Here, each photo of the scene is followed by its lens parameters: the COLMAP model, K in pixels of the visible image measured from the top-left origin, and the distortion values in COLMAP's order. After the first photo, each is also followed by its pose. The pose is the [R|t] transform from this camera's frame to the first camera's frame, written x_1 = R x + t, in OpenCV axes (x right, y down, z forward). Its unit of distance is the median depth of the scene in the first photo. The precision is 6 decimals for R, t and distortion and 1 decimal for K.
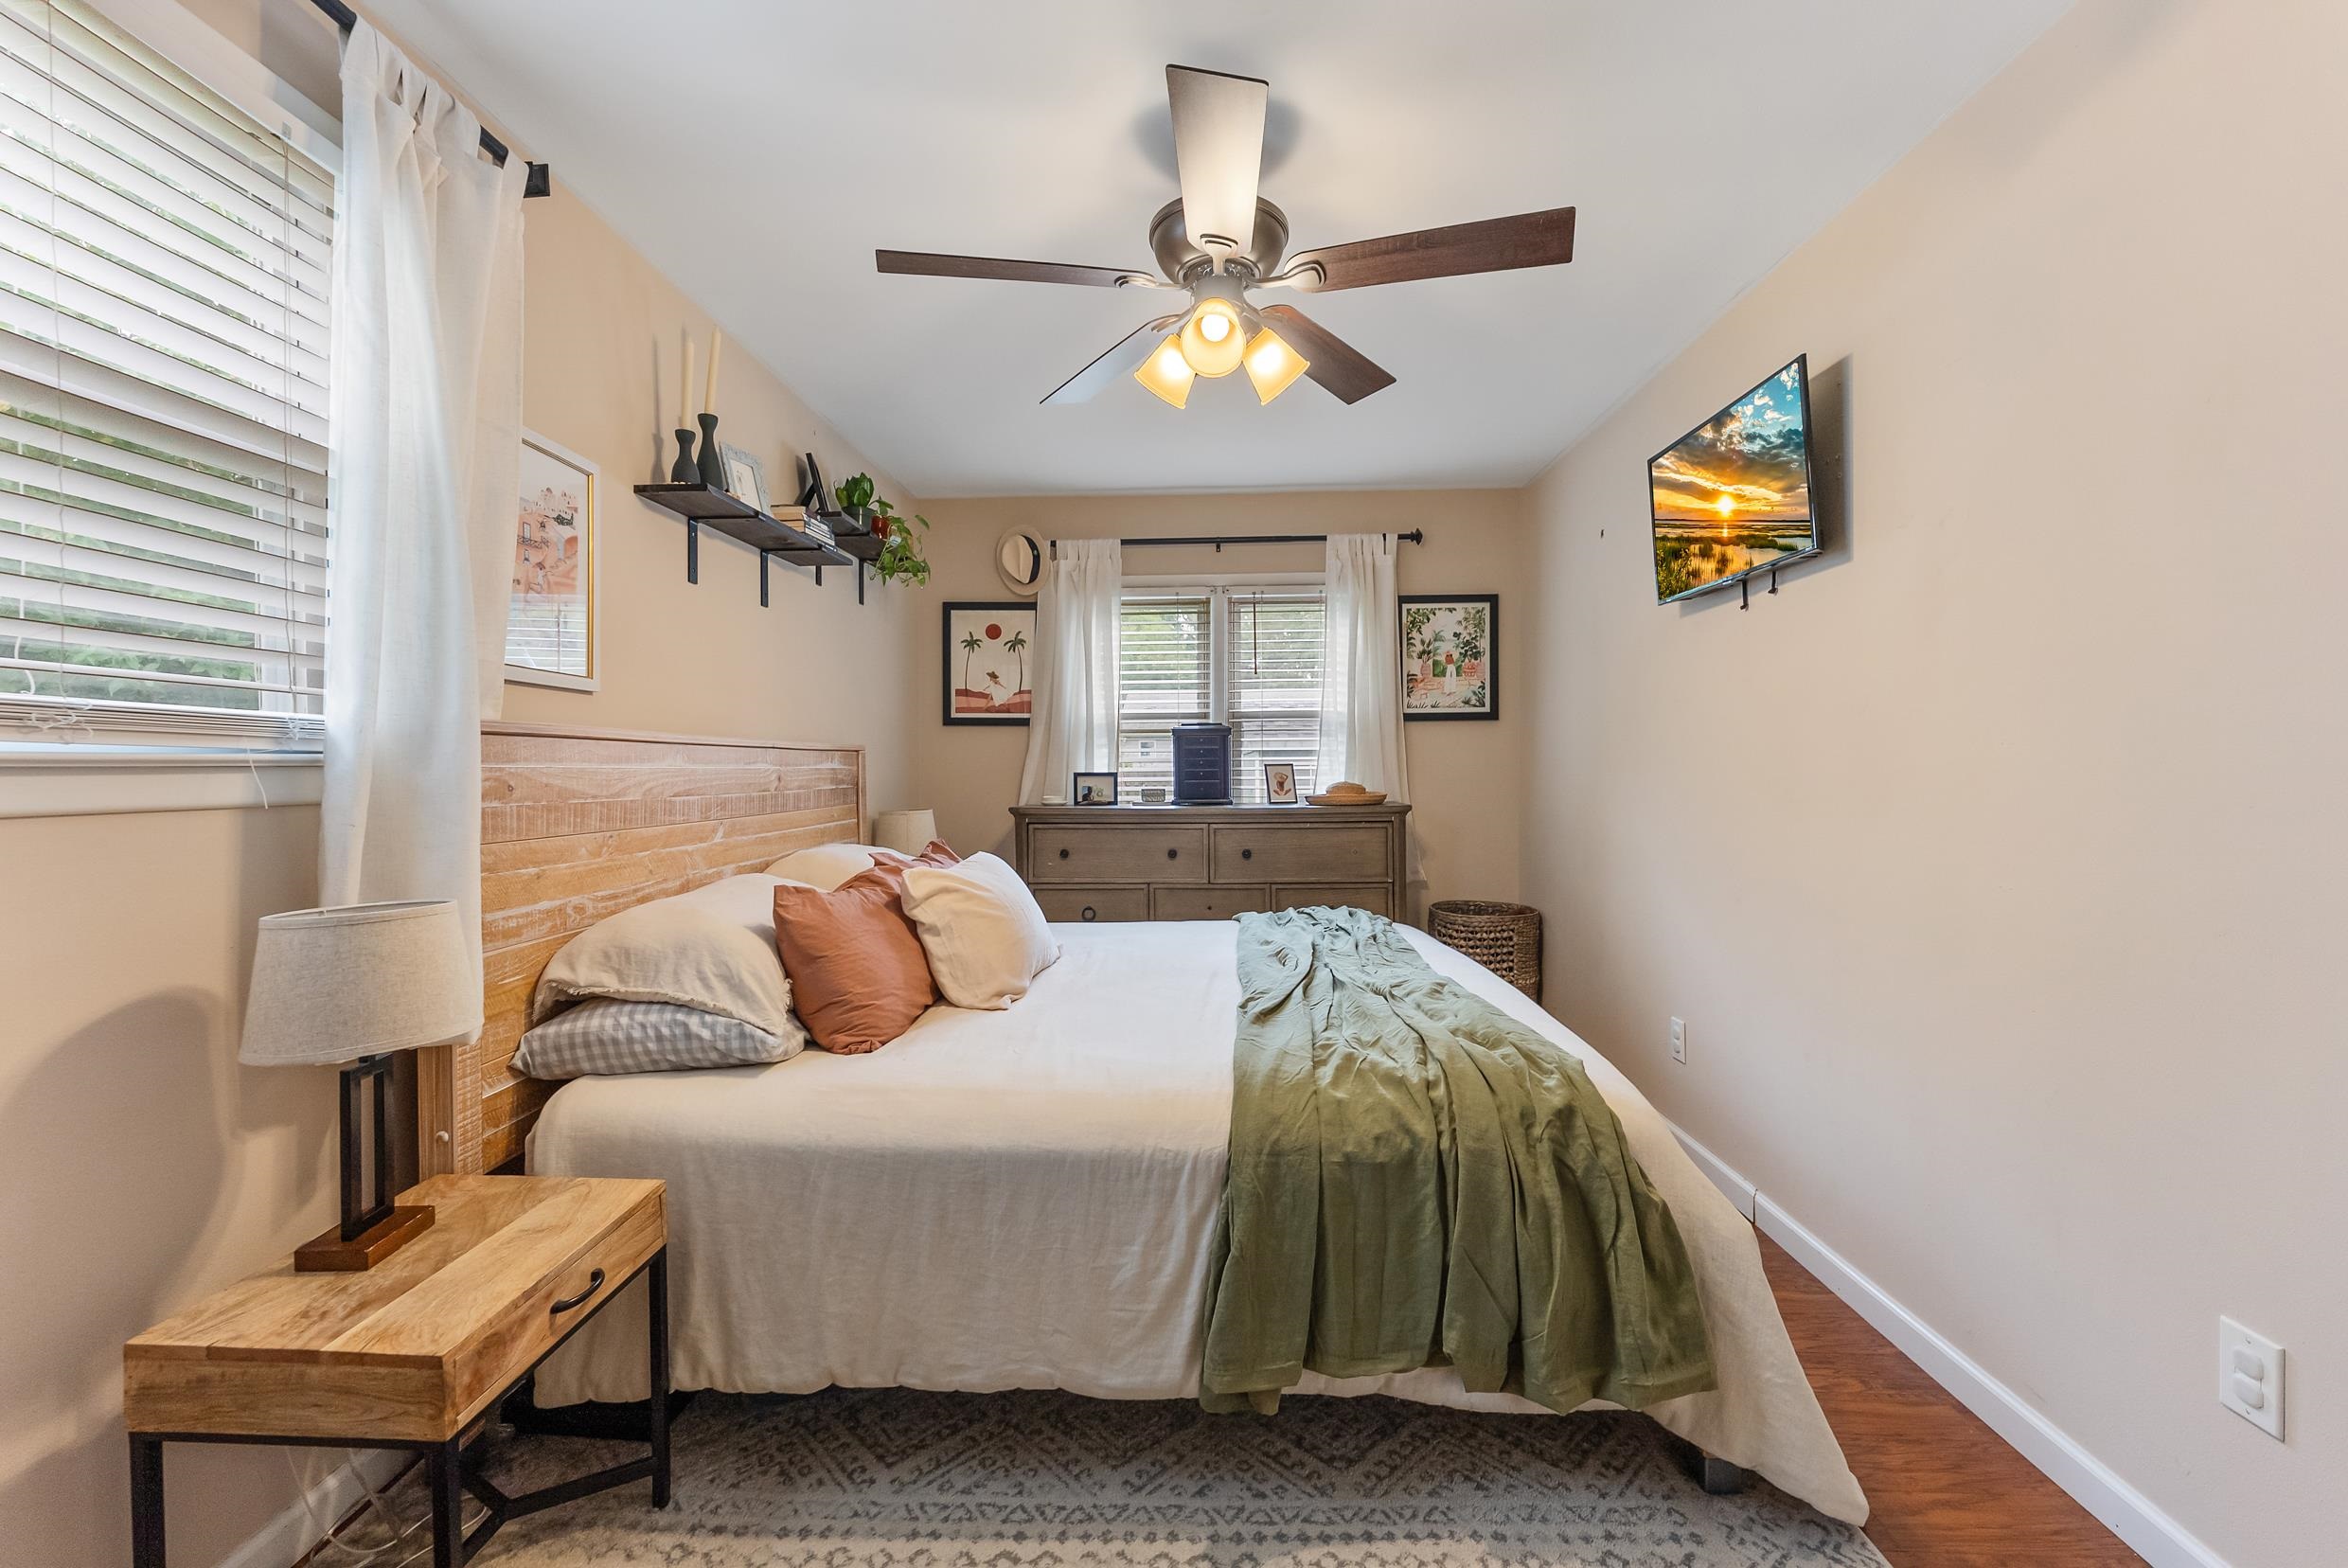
lens RADIAL K [[991.8, 0, 1171.2], [0, 991.8, 790.6], [0, 0, 1]] dist [-0.000189, -0.000482]
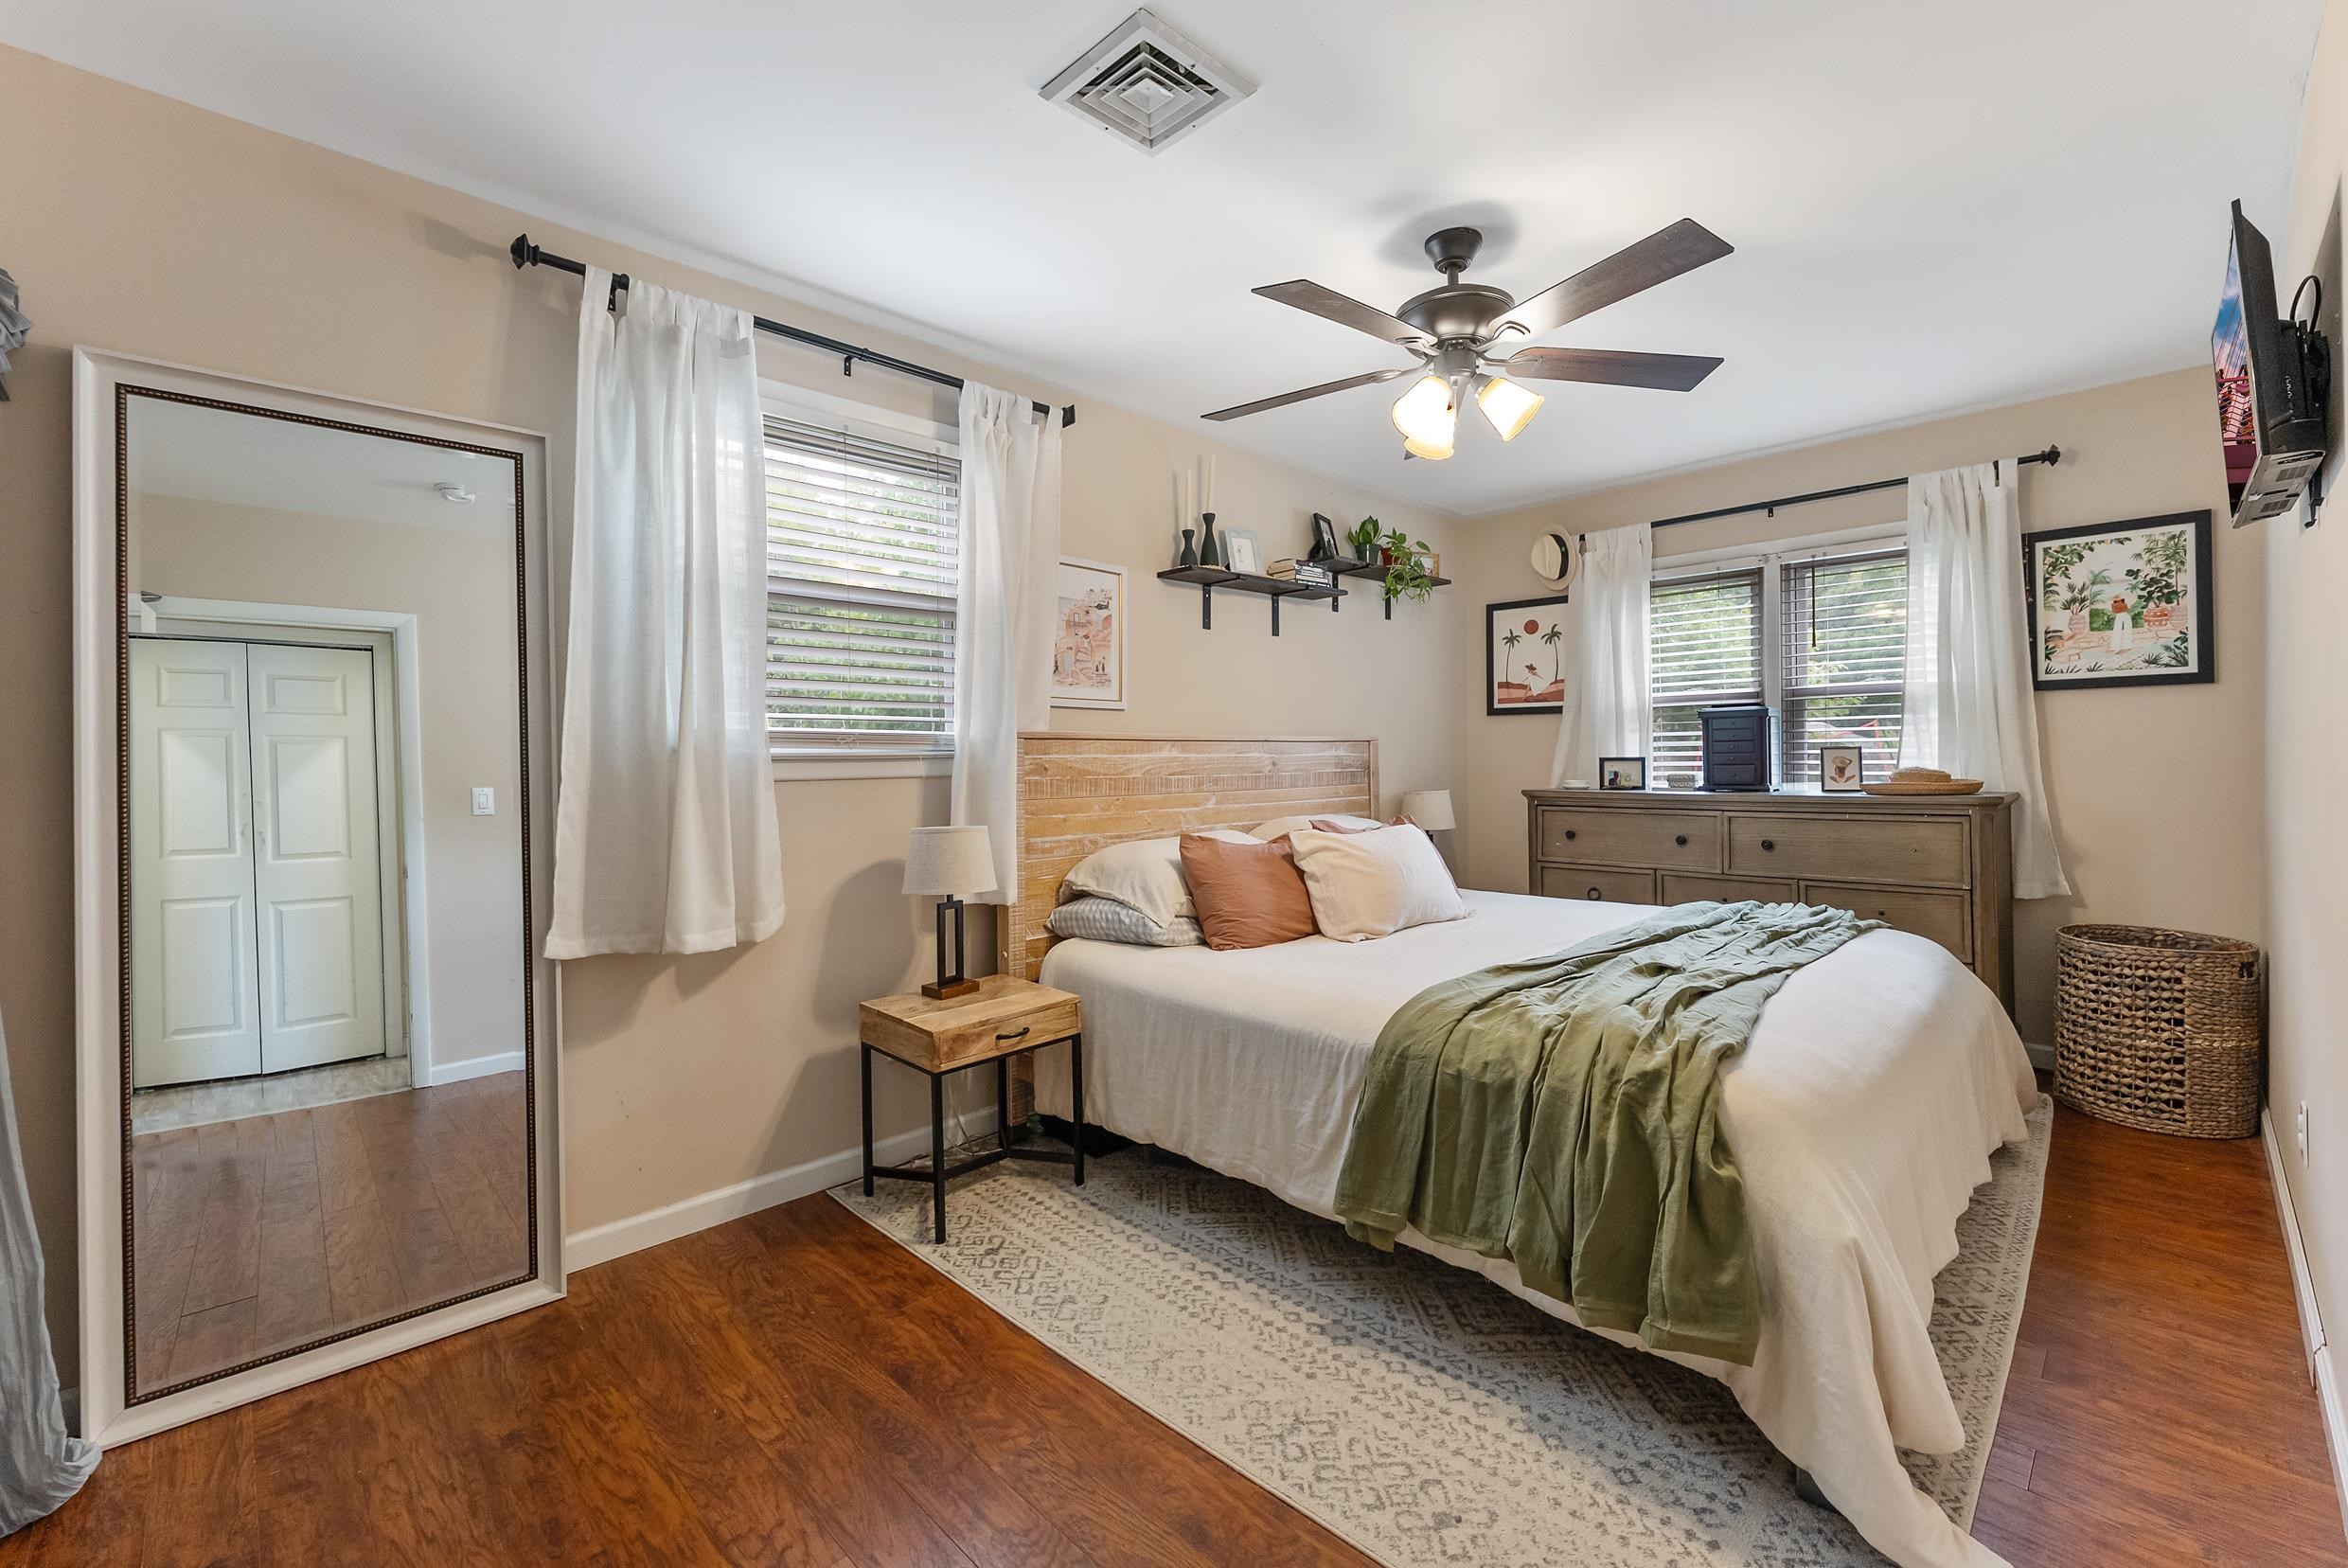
lens RADIAL K [[981.4, 0, 1157.1], [0, 981.4, 773.9], [0, 0, 1]] dist [0.001560, -0.000134]
pose [[0.720225, 0.008115, -0.693693, 0.586154], [-0.008389, 0.999960, 0.002987, -0.000678], [0.693690, 0.003668, 0.720265, -0.107504]]
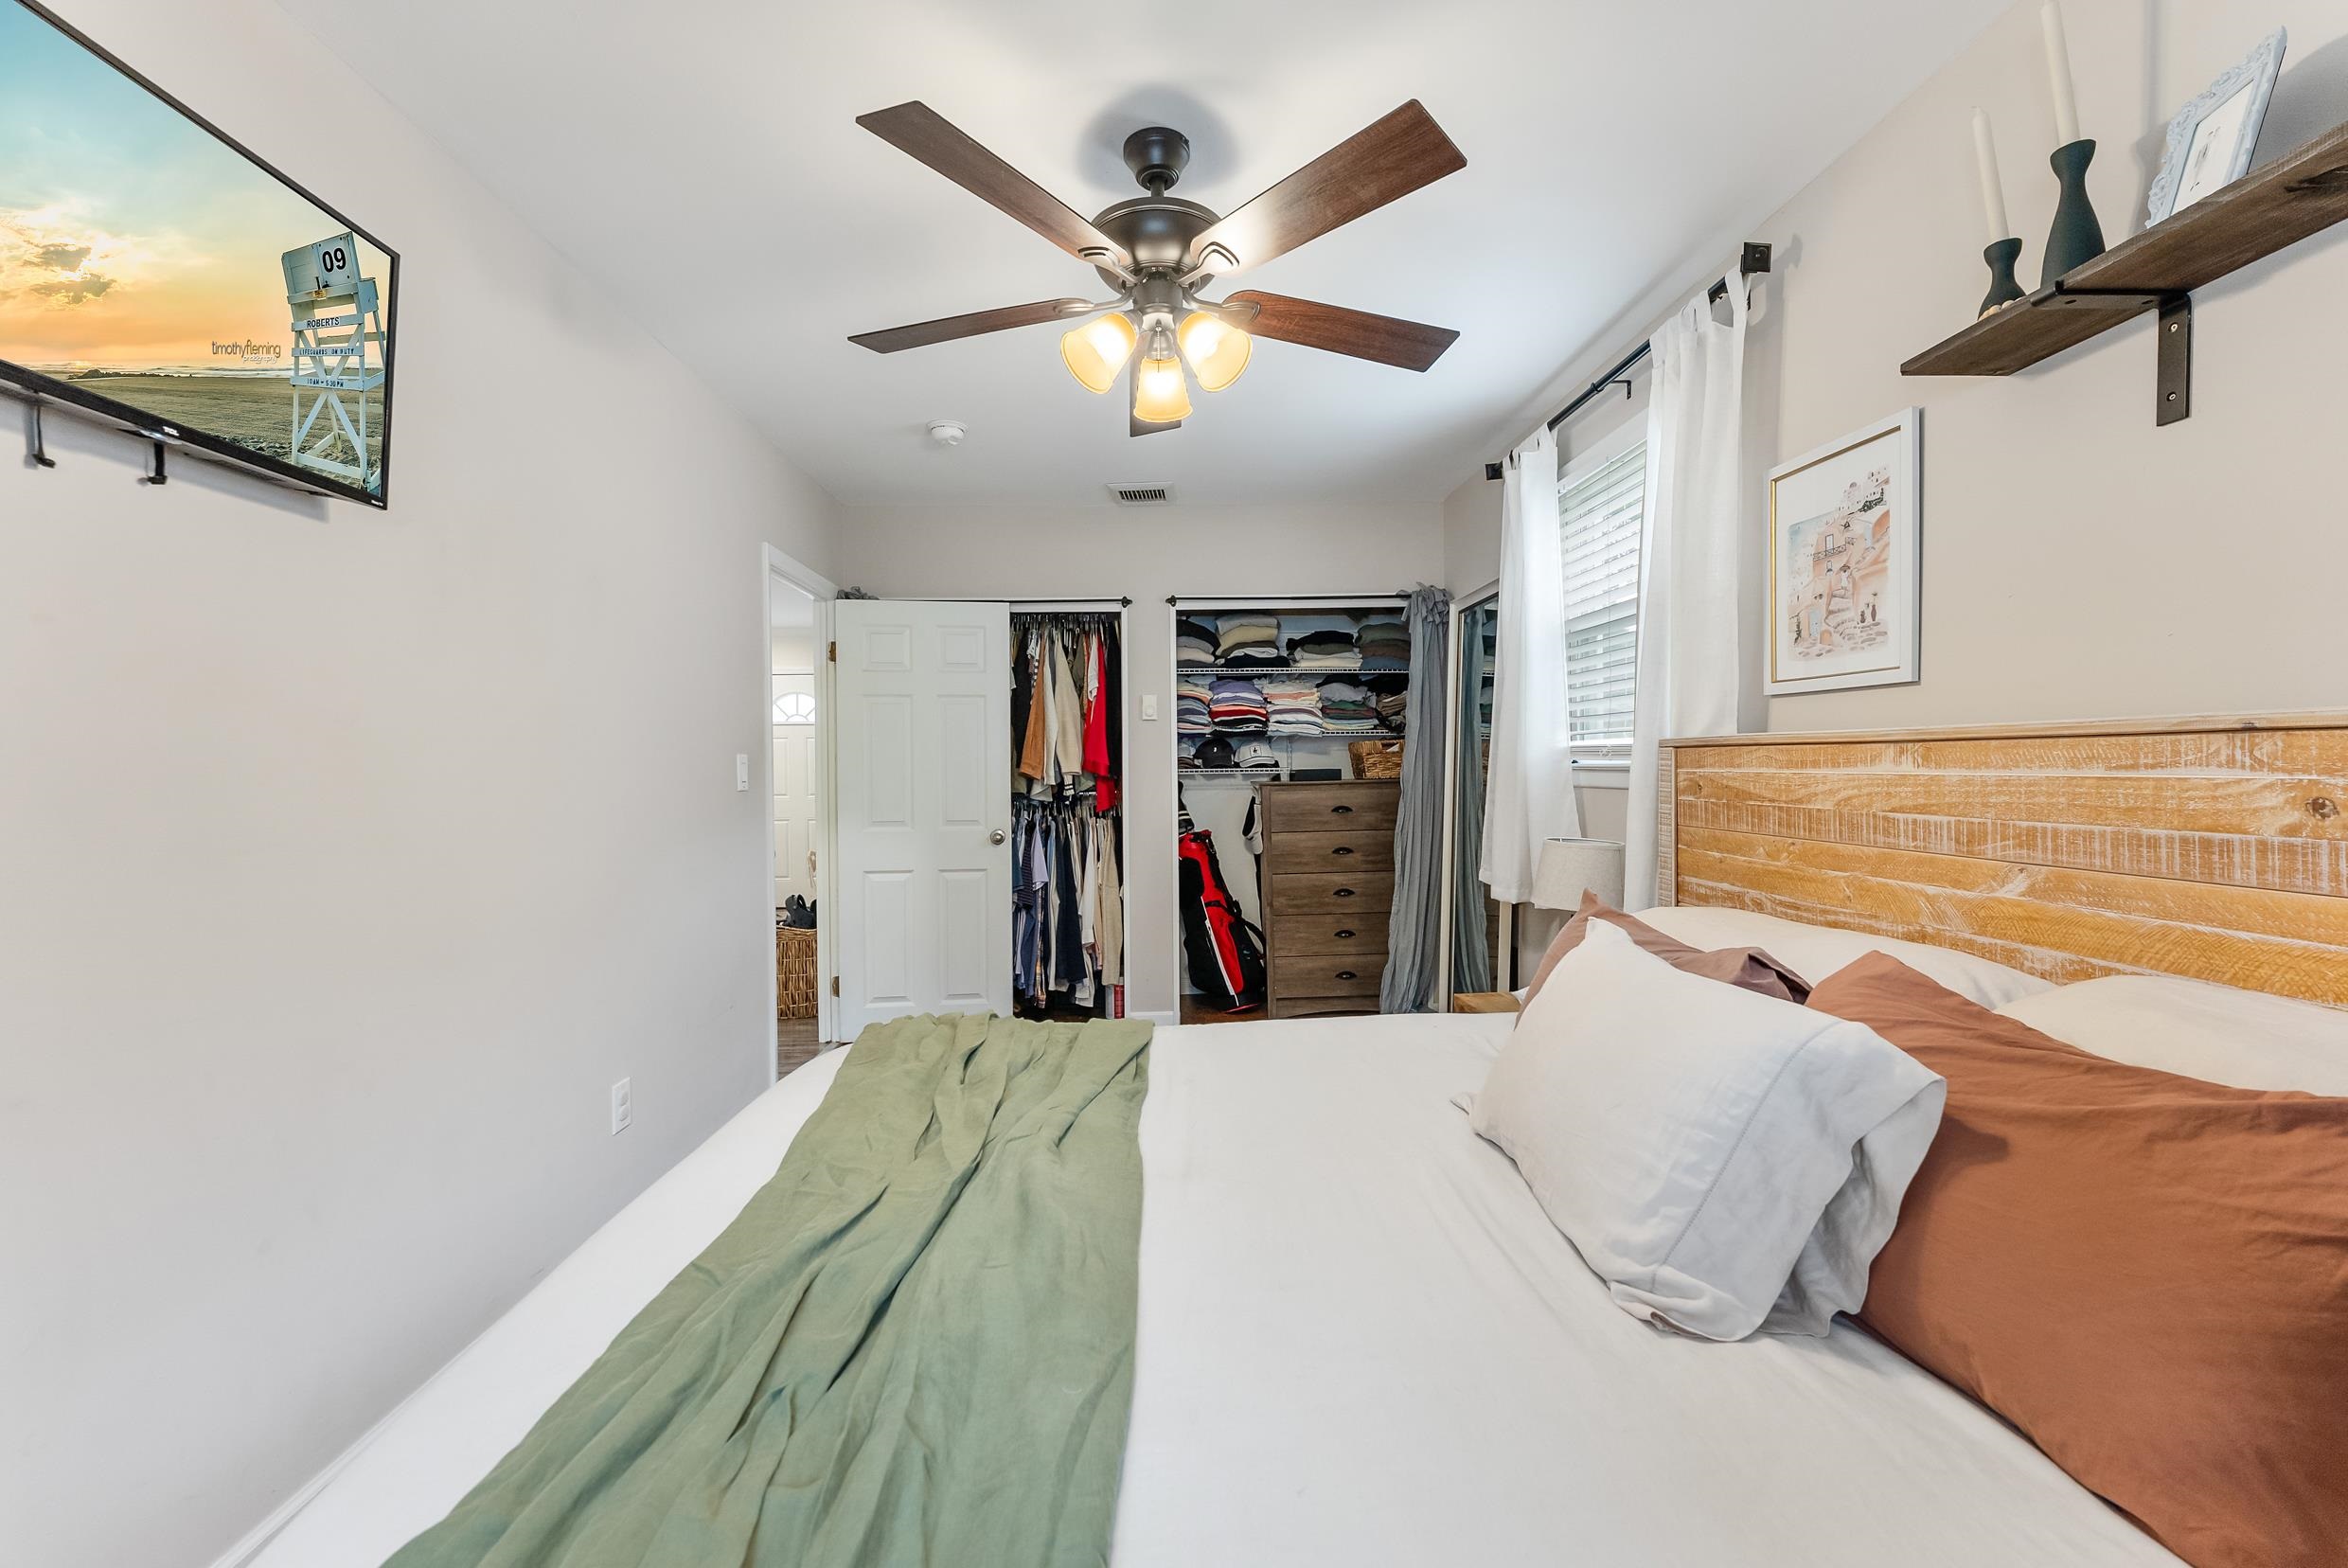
lens RADIAL K [[949.4, 0, 1177.0], [0, 949.4, 816.4], [0, 0, 1]] dist [-0.002985, -0.000578]
pose [[-0.996561, 0.018231, -0.080831, 0.108992], [0.012024, 0.996988, 0.076624, -0.058039], [0.081984, 0.075389, -0.993778, 1.855154]]
